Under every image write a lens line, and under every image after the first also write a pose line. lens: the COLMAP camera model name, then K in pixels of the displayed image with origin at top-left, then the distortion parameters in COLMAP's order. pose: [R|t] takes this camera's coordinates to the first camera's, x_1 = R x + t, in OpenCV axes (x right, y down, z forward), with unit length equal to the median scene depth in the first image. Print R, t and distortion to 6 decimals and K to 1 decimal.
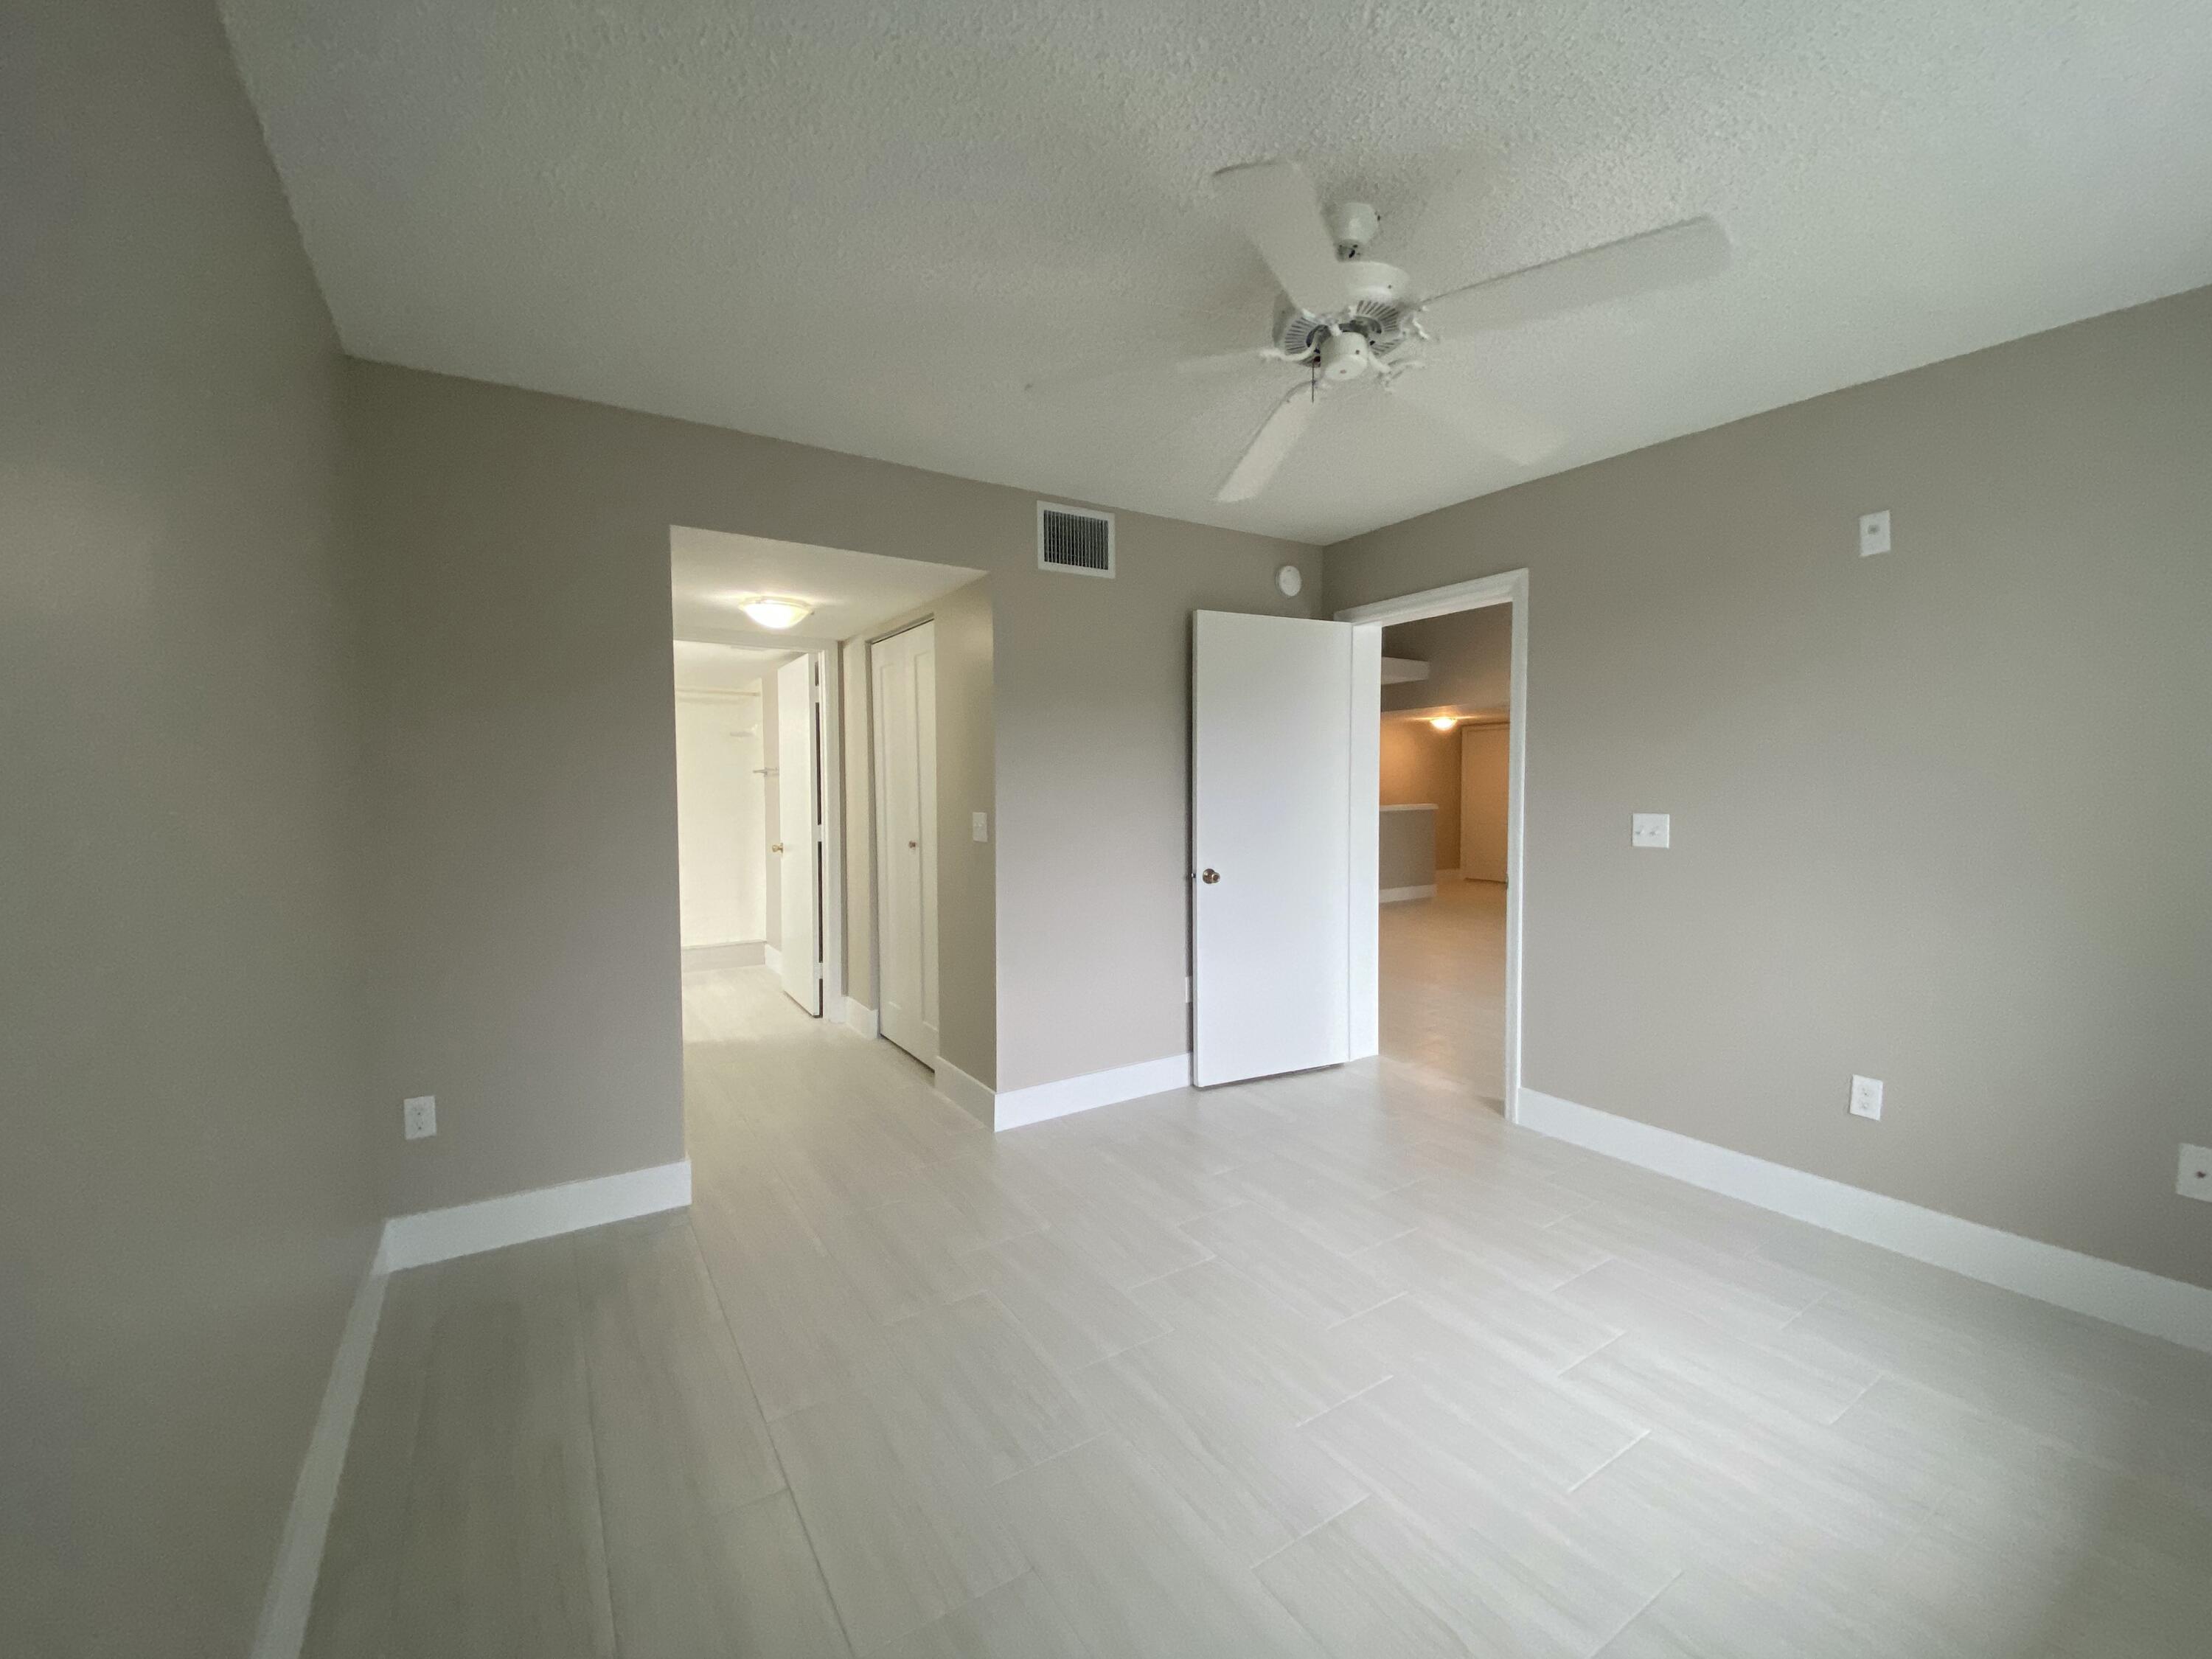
lens RADIAL K [[887.6, 0, 1102.7], [0, 887.6, 831.7], [0, 0, 1]] dist [0.022040, -0.025834]
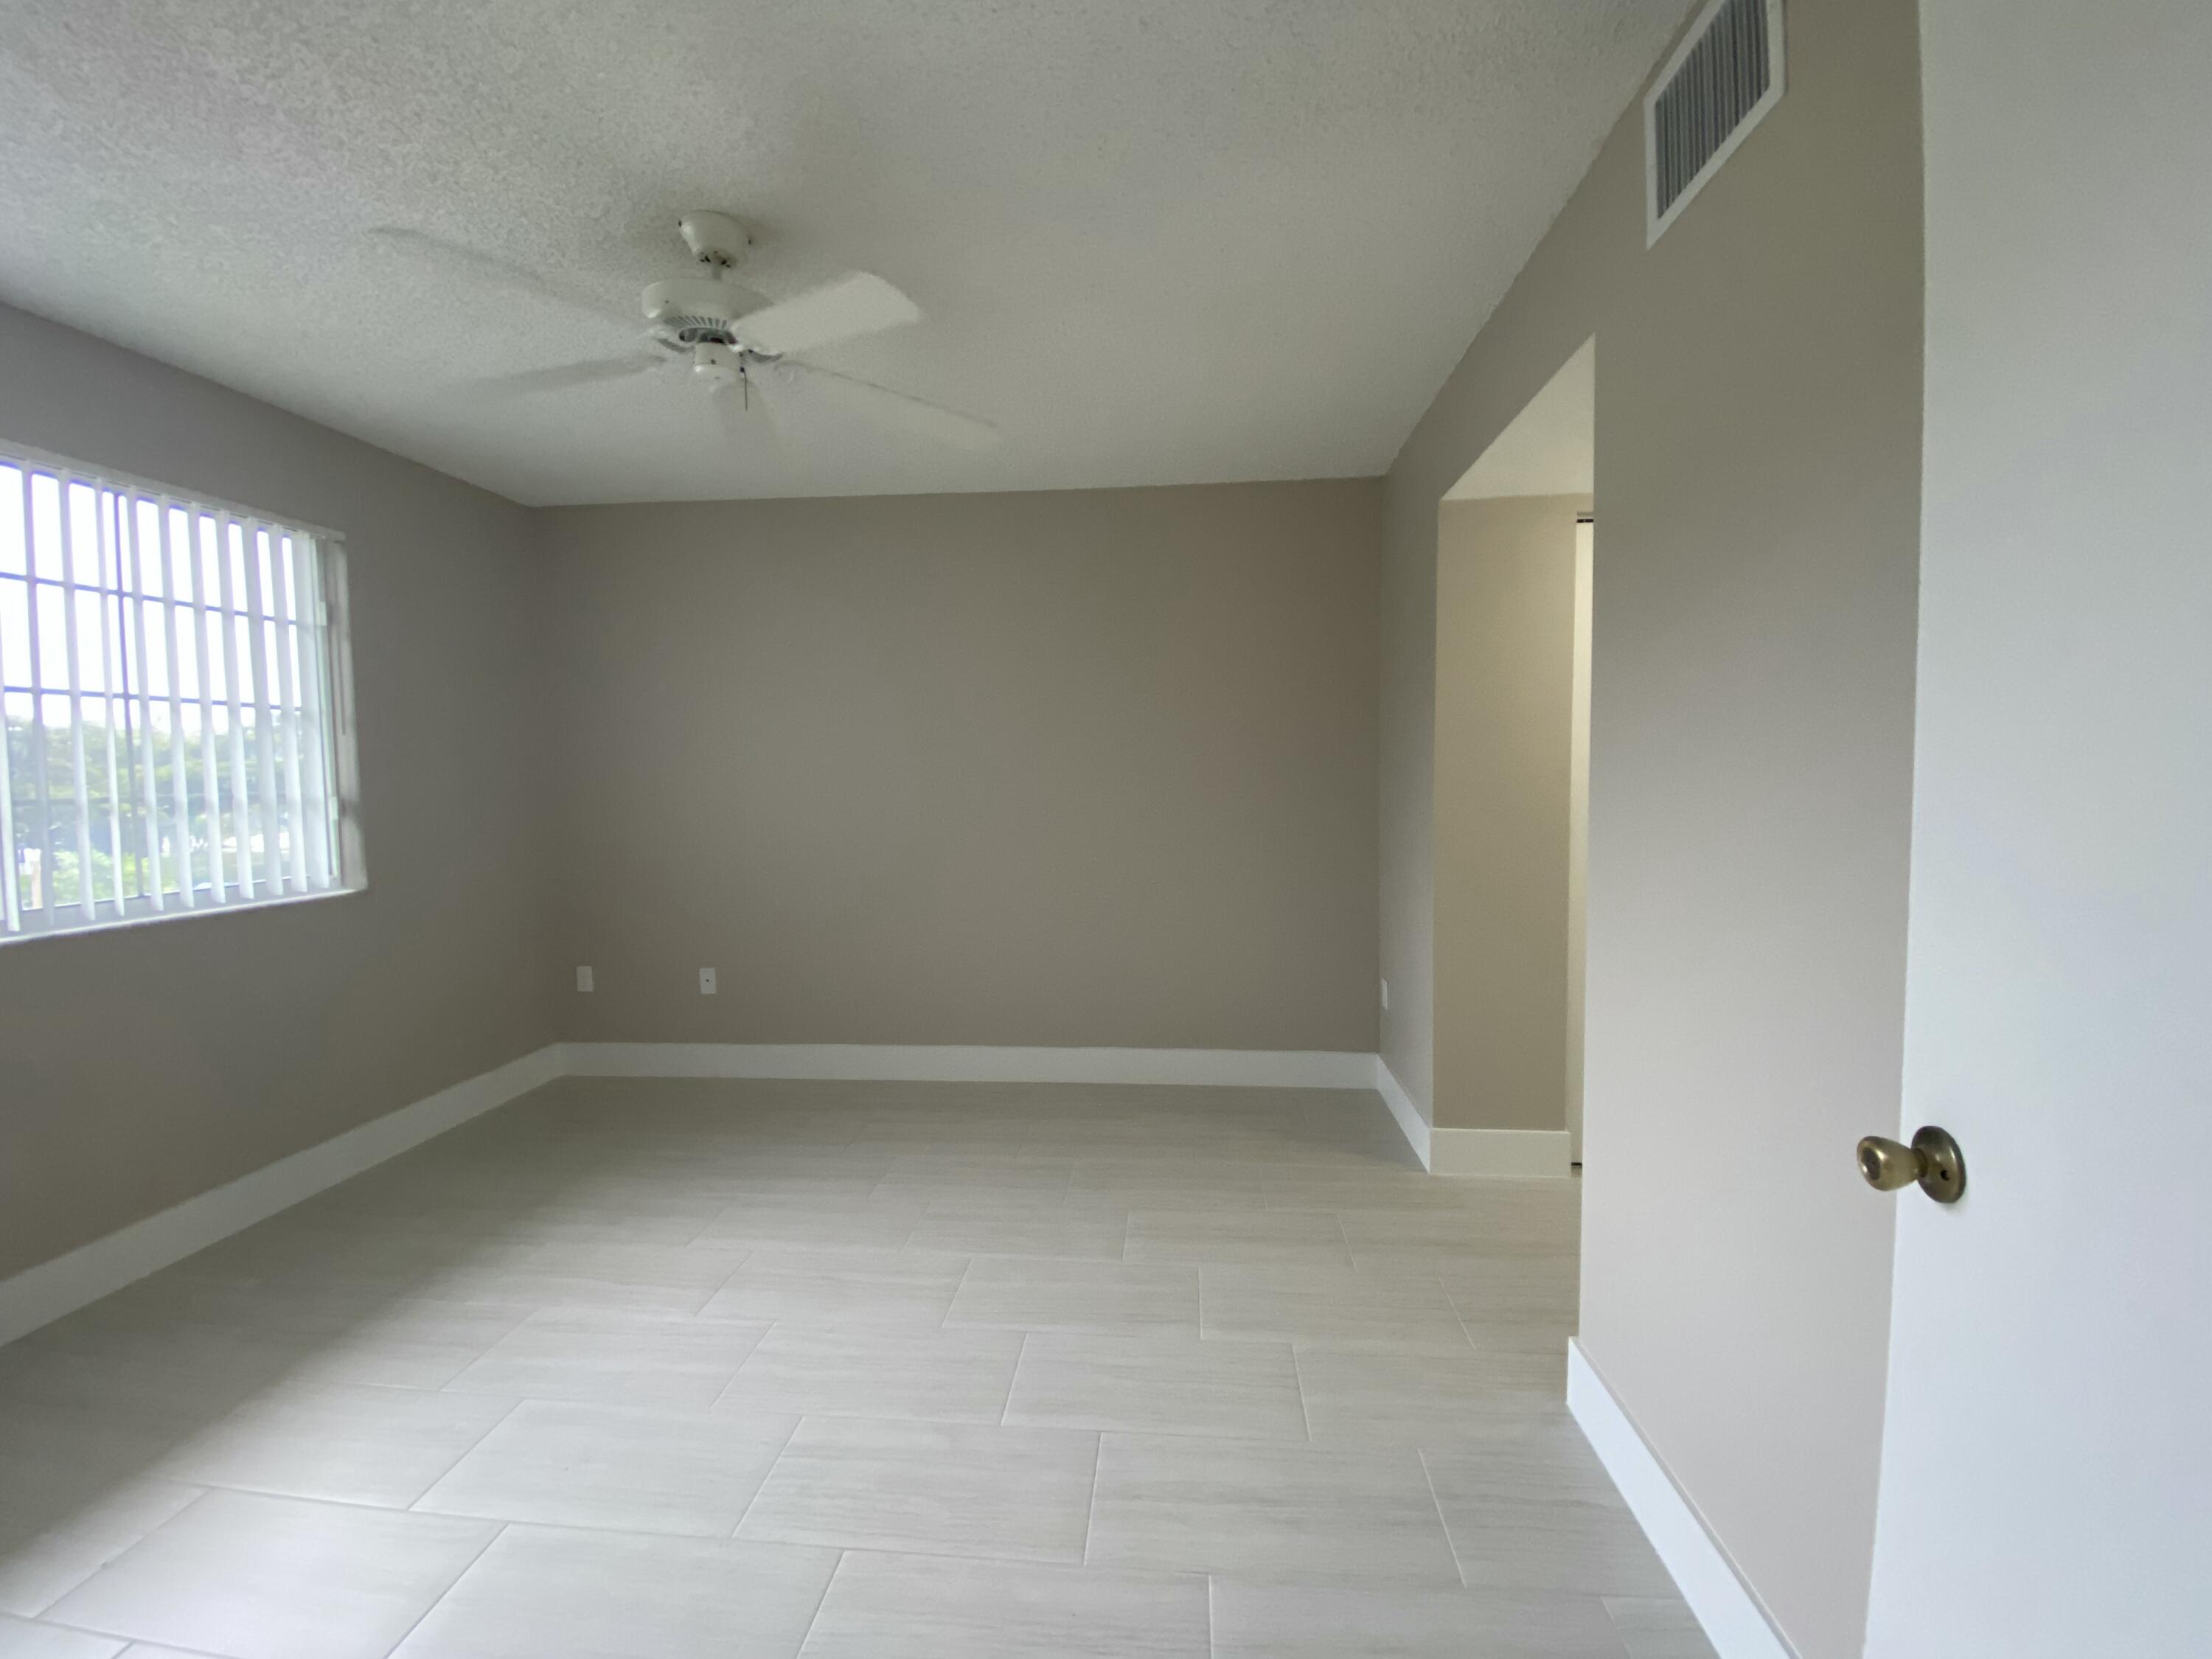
lens RADIAL K [[891.6, 0, 1100.6], [0, 891.6, 822.3], [0, 0, 1]] dist [0.021803, -0.017017]
pose [[-0.617087, 0.054956, -0.784974, 0.519727], [-0.018451, 0.996274, 0.084253, -0.056678], [0.786679, 0.066475, -0.613773, 1.240911]]
